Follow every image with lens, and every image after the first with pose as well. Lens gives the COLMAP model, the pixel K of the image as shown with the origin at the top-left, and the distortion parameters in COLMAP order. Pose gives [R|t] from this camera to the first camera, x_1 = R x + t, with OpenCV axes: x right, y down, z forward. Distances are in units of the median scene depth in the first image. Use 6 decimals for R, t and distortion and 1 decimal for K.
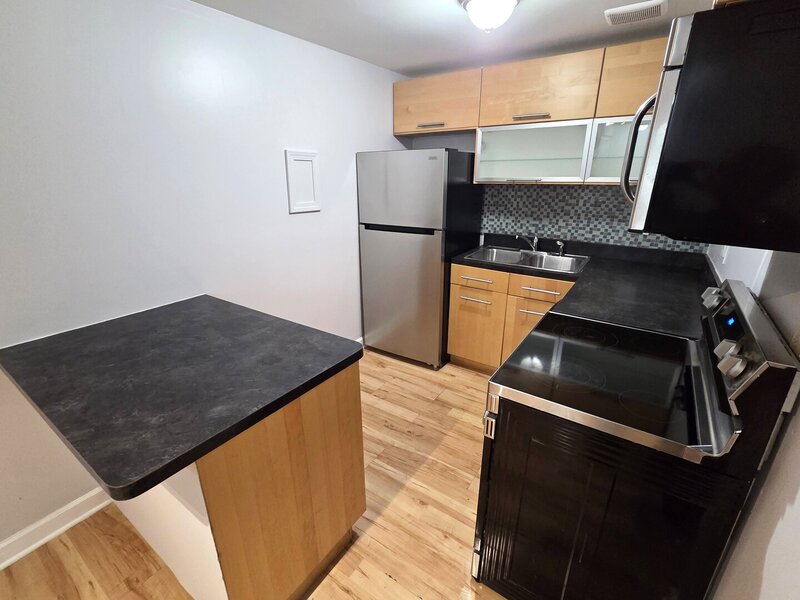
lens RADIAL K [[365.2, 0, 393.7], [0, 365.2, 301.9], [0, 0, 1]] dist [0.000642, 0.000566]
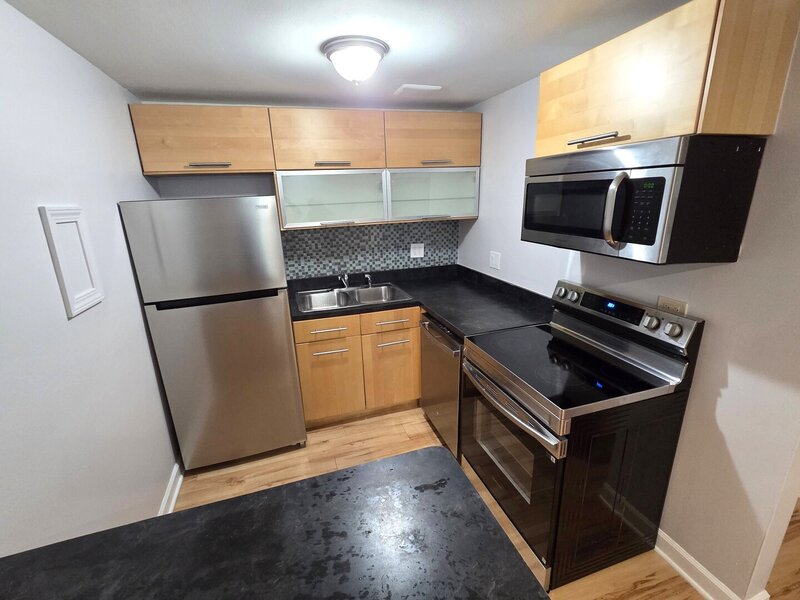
lens RADIAL K [[365.2, 0, 396.3], [0, 365.2, 300.8], [0, 0, 1]] dist [0.000642, 0.000566]
pose [[0.603974, -0.240882, 0.759731, -0.334909], [0.298207, 0.952294, 0.064866, -0.133740], [-0.739113, 0.187380, 0.646993, 0.242262]]
